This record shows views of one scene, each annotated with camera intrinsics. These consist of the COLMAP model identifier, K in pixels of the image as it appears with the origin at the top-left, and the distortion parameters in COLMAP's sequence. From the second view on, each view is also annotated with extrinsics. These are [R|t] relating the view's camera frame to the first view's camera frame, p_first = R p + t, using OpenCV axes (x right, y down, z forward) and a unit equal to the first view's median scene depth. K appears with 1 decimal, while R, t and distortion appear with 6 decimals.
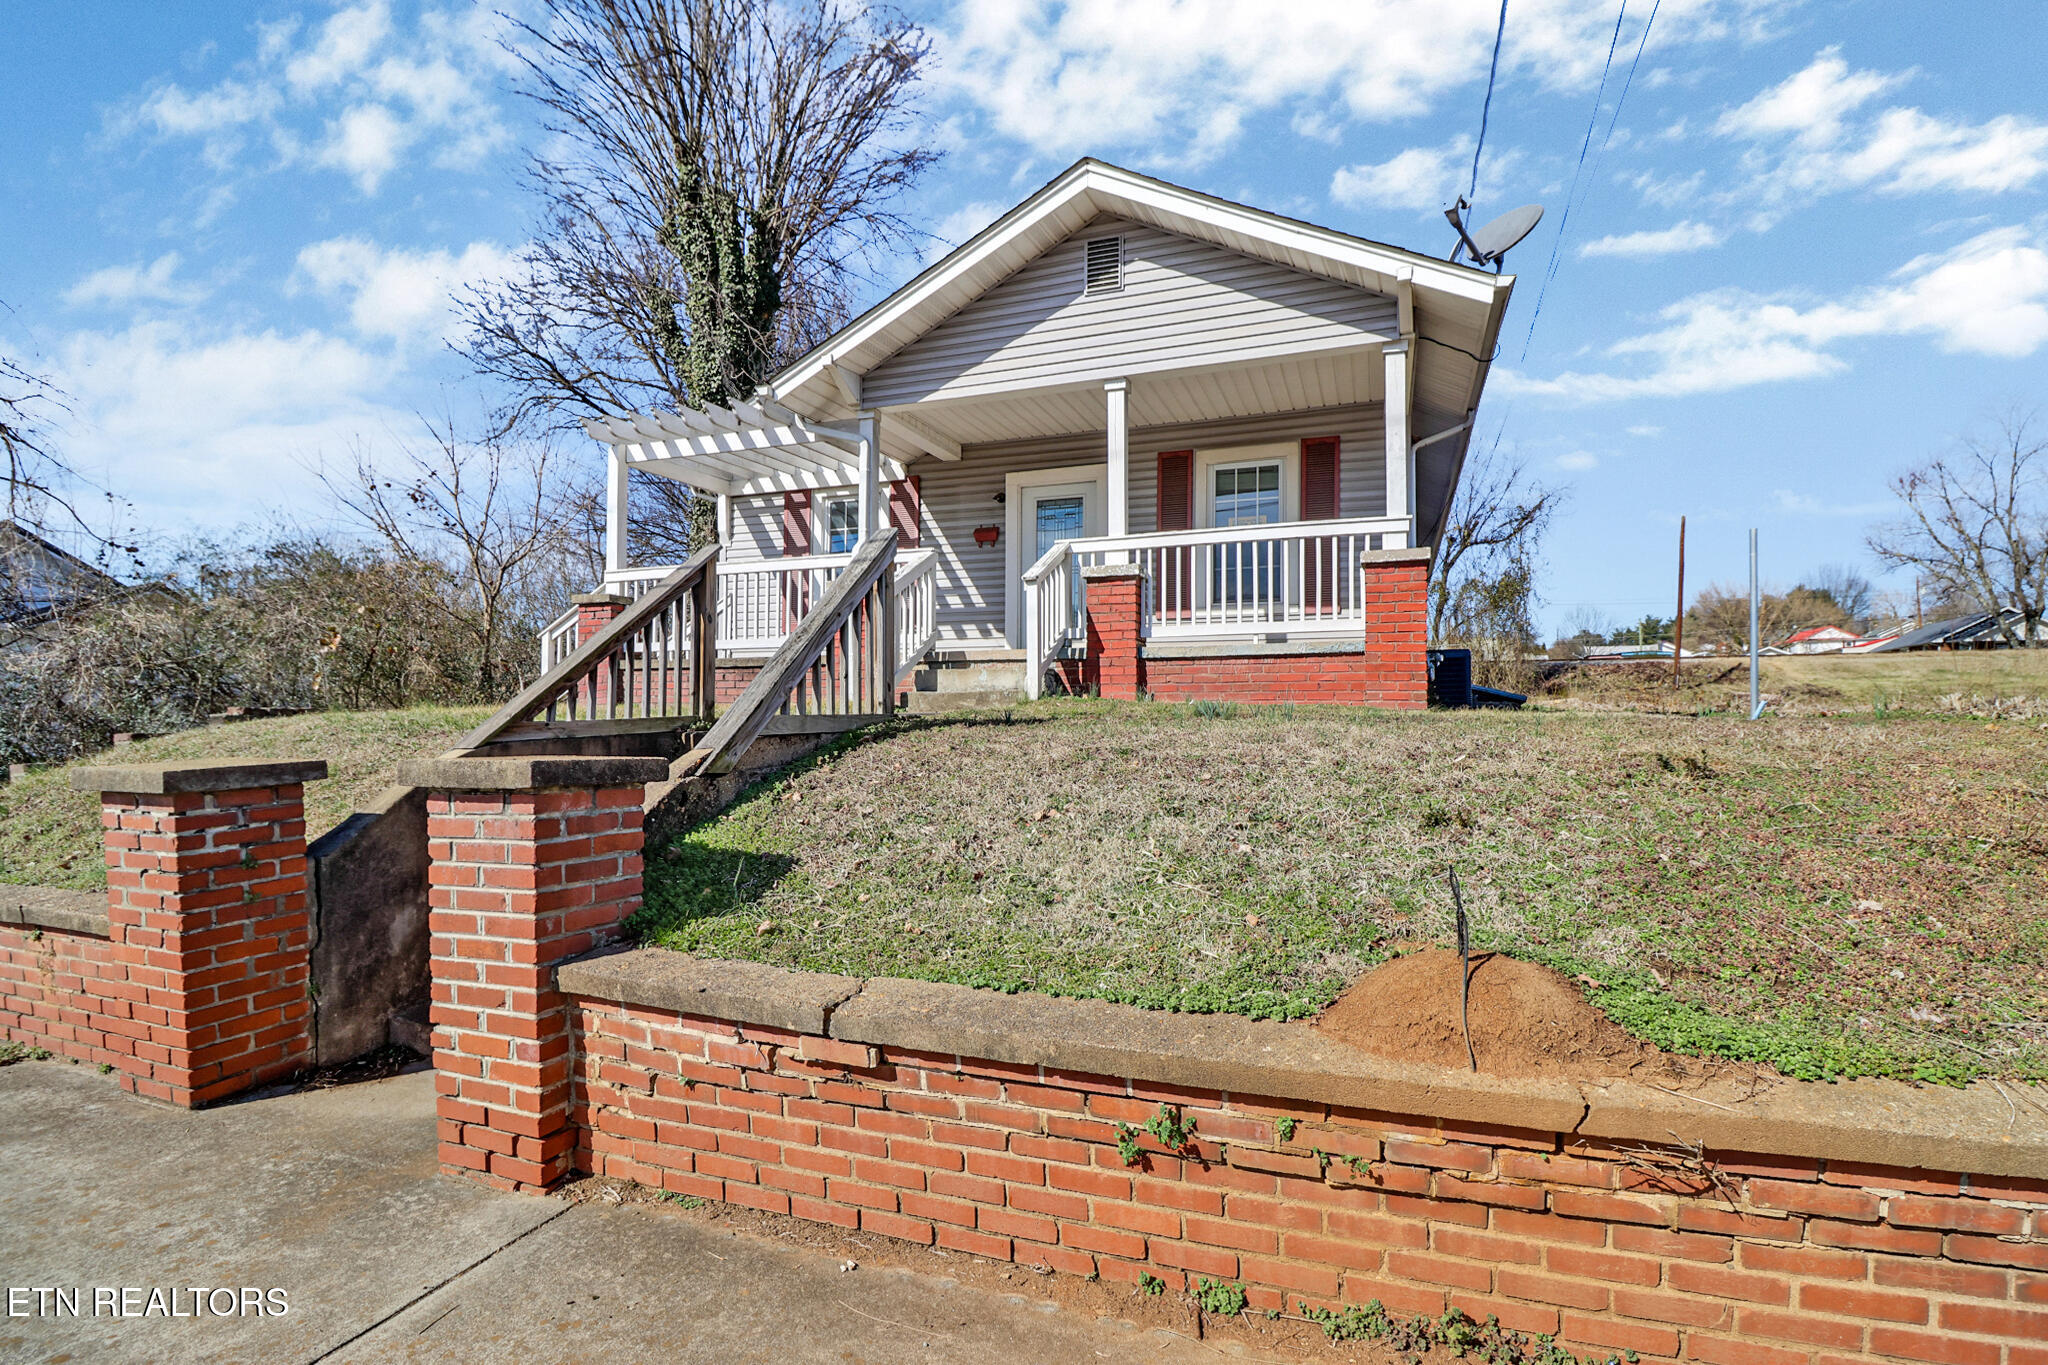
lens RADIAL K [[943.0, 0, 1045.0], [0, 943.0, 651.3], [0, 0, 1]] dist [-0.001182, -0.010018]
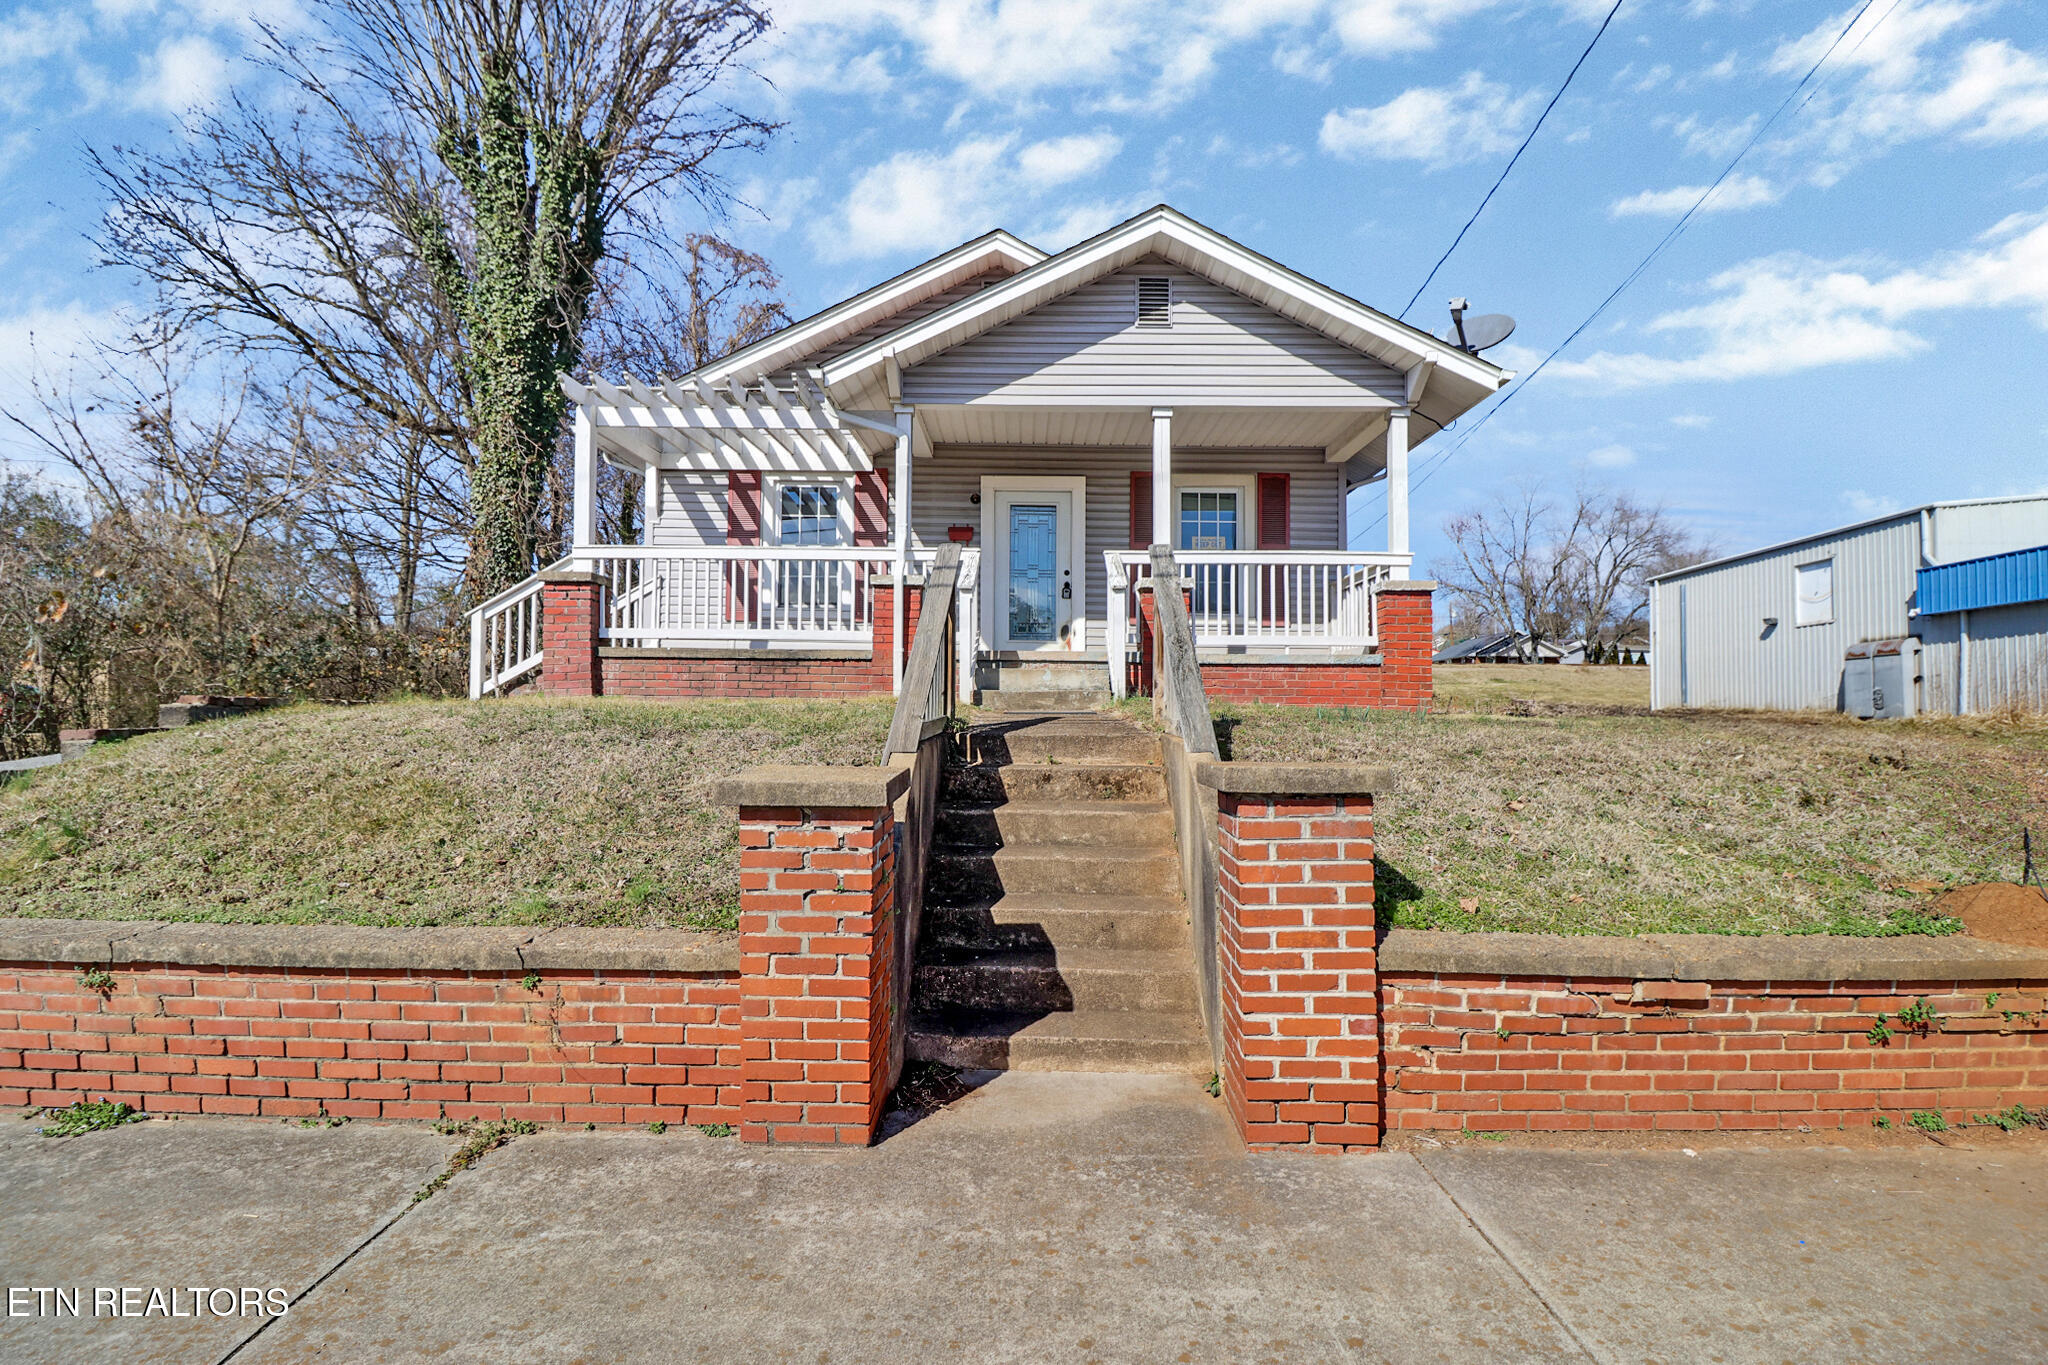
lens RADIAL K [[940.9, 0, 1024.1], [0, 940.9, 633.0], [0, 0, 1]] dist [-0.000474, -0.010593]
pose [[0.941225, 0.037711, 0.335670, -0.433751], [-0.034621, 0.999285, -0.015190, -0.004468], [-0.336002, 0.002676, 0.941857, 0.024685]]
